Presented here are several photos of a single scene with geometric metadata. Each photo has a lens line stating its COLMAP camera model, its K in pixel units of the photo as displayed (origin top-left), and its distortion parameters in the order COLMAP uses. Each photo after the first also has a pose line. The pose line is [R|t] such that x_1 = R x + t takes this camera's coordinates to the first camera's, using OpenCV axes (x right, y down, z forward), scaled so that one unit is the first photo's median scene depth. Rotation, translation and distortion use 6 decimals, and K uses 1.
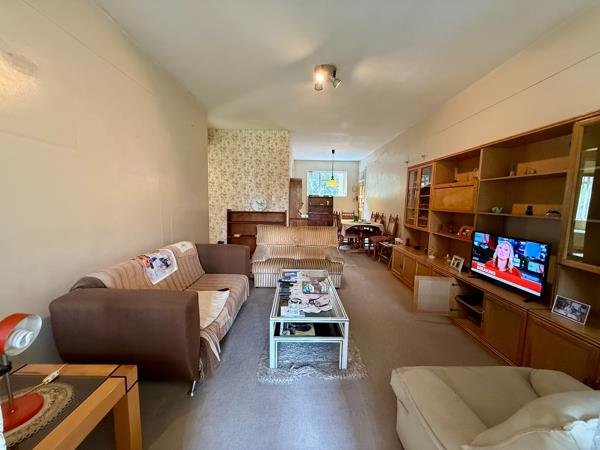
lens RADIAL K [[242.4, 0, 297.7], [0, 242.4, 228.2], [0, 0, 1]] dist [-0.001098, -0.000652]
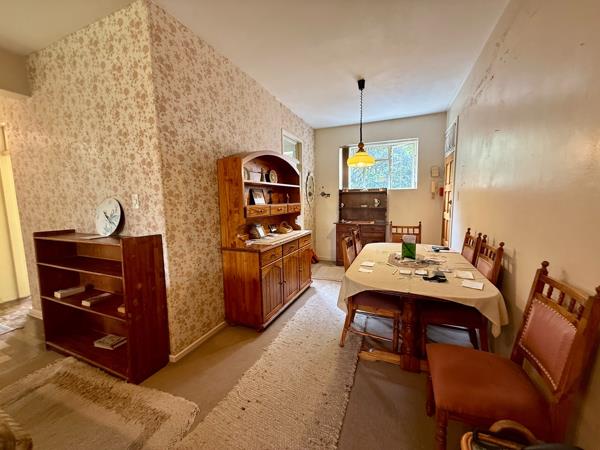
lens RADIAL K [[242.4, 0, 294.6], [0, 242.4, 225.6], [0, 0, 1]] dist [-0.001098, -0.000652]
pose [[0.922295, 0.011630, -0.386312, 0.173044], [-0.011298, 0.999931, 0.003132, -0.057468], [0.386322, 0.001476, 0.922363, 0.472269]]
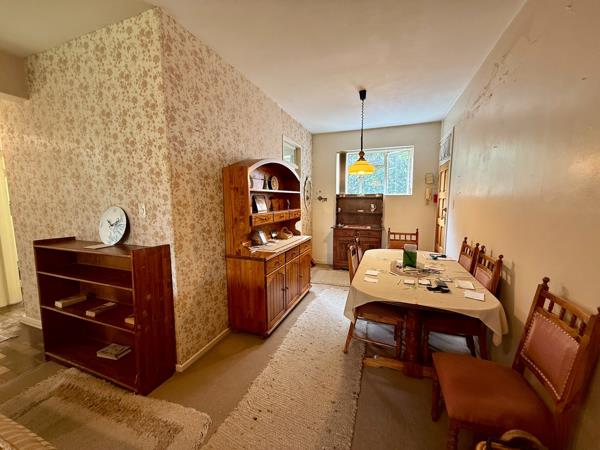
lens RADIAL K [[242.4, 0, 294.8], [0, 242.4, 225.6], [0, 0, 1]] dist [-0.001098, -0.000652]
pose [[0.936904, 0.019181, -0.349060, 0.158669], [-0.018844, 0.999813, 0.004362, -0.067833], [0.349079, 0.002491, 0.937090, 0.462120]]
